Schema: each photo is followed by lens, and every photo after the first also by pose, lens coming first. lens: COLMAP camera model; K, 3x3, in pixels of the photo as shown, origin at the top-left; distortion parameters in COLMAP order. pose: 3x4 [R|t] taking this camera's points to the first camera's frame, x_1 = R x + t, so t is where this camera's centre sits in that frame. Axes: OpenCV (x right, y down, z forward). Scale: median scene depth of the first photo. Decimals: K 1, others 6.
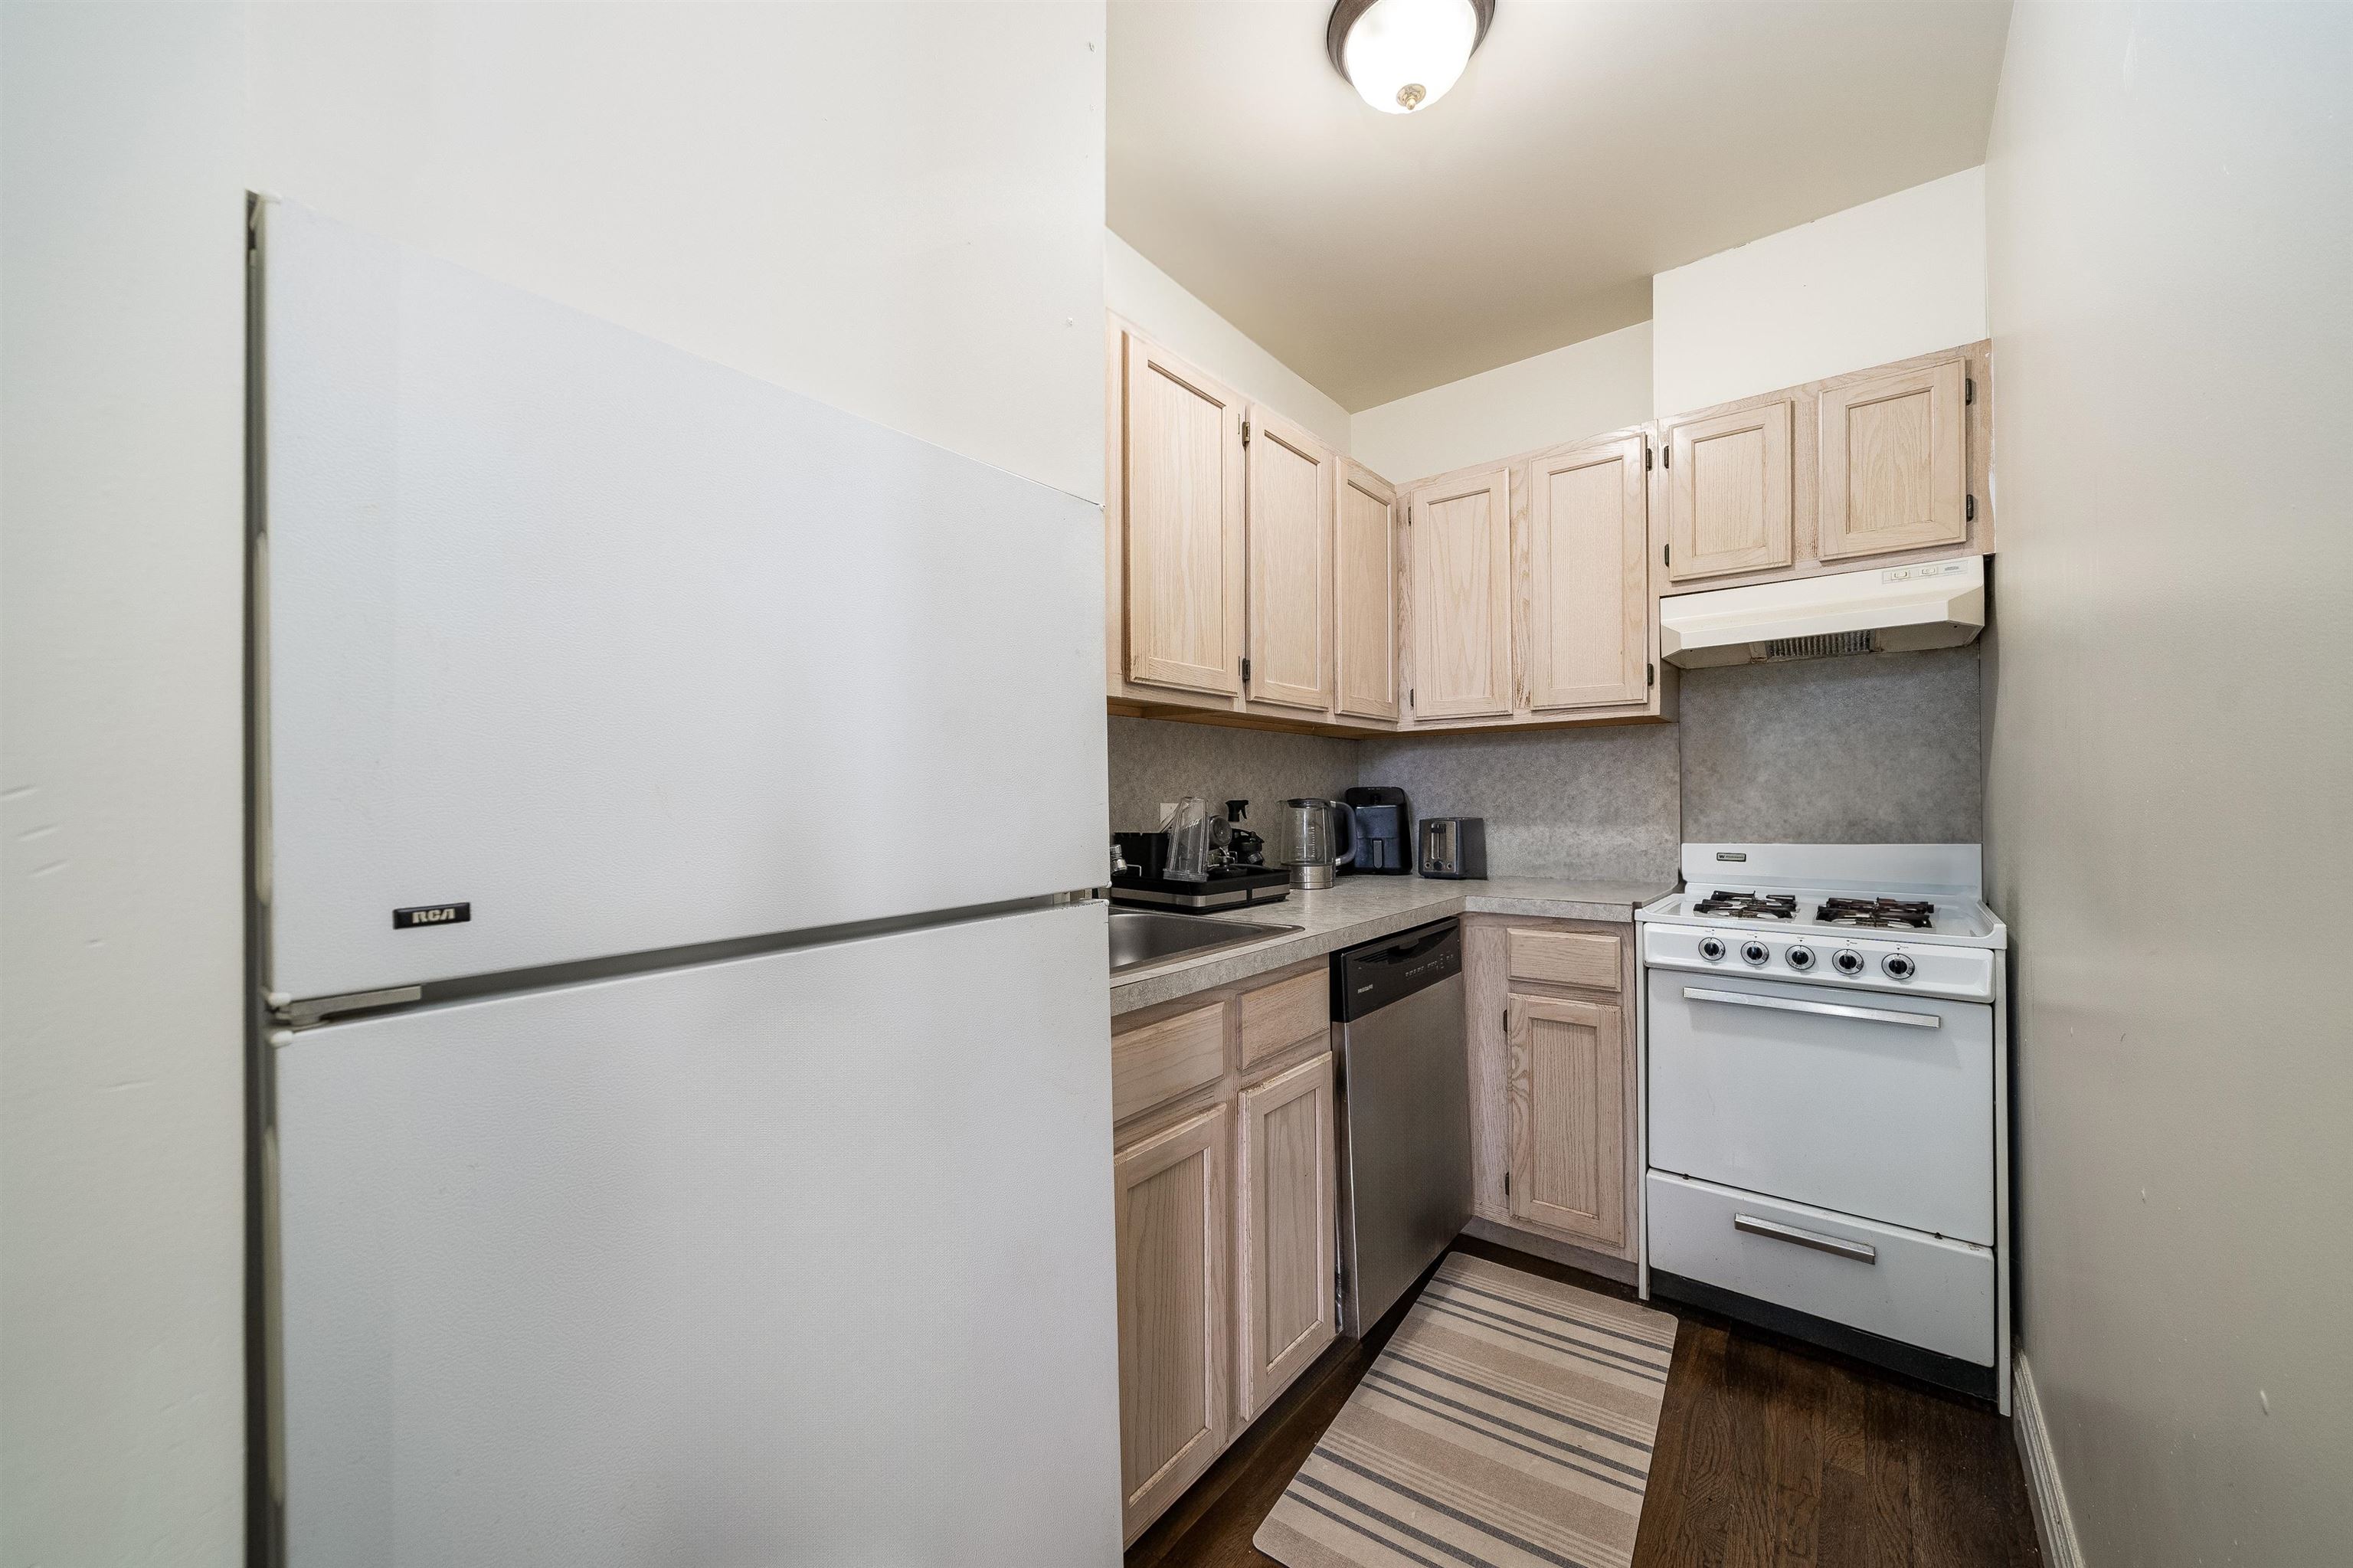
lens RADIAL K [[864.7, 0, 1172.6], [0, 864.7, 788.7], [0, 0, 1]] dist [0.003160, 0.000038]
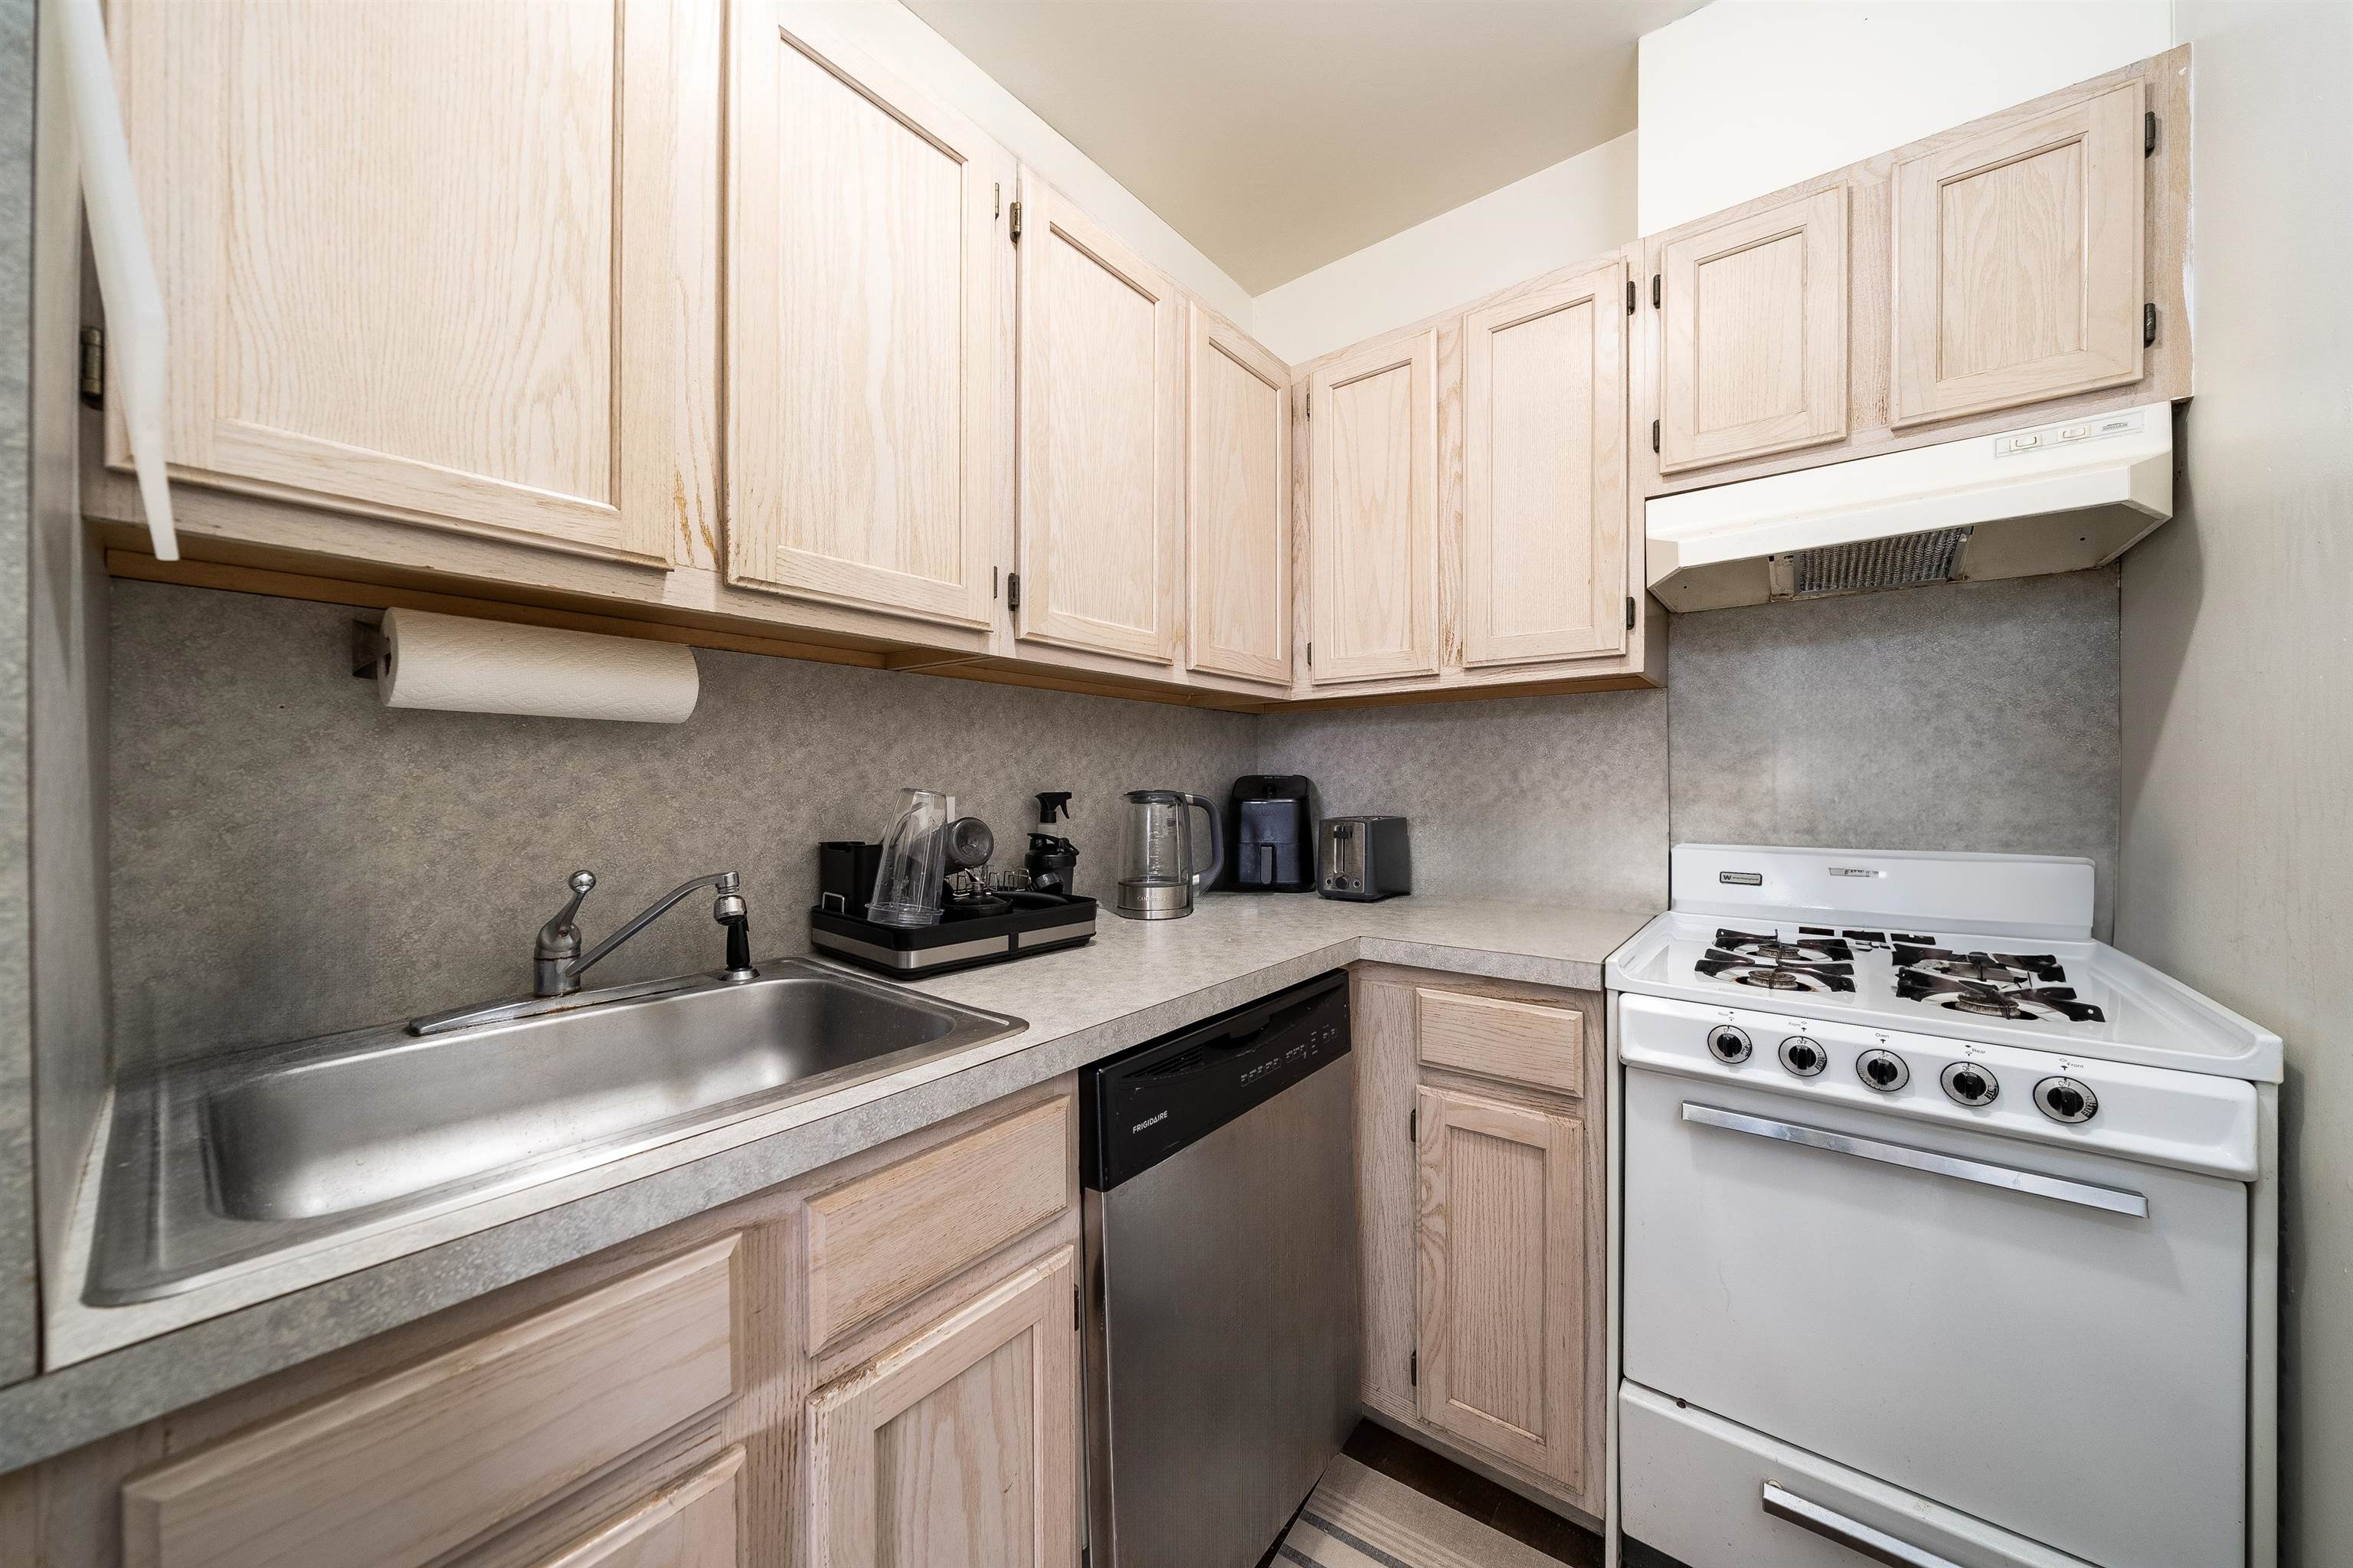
lens RADIAL K [[821.2, 0, 1200.2], [0, 821.2, 780.7], [0, 0, 1]] dist [-0.000217, 0.000039]
pose [[0.999363, 0.006367, 0.035127, 0.206506], [-0.006583, 0.999960, 0.006037, -0.001342], [-0.035088, -0.006264, 0.999365, 0.393536]]
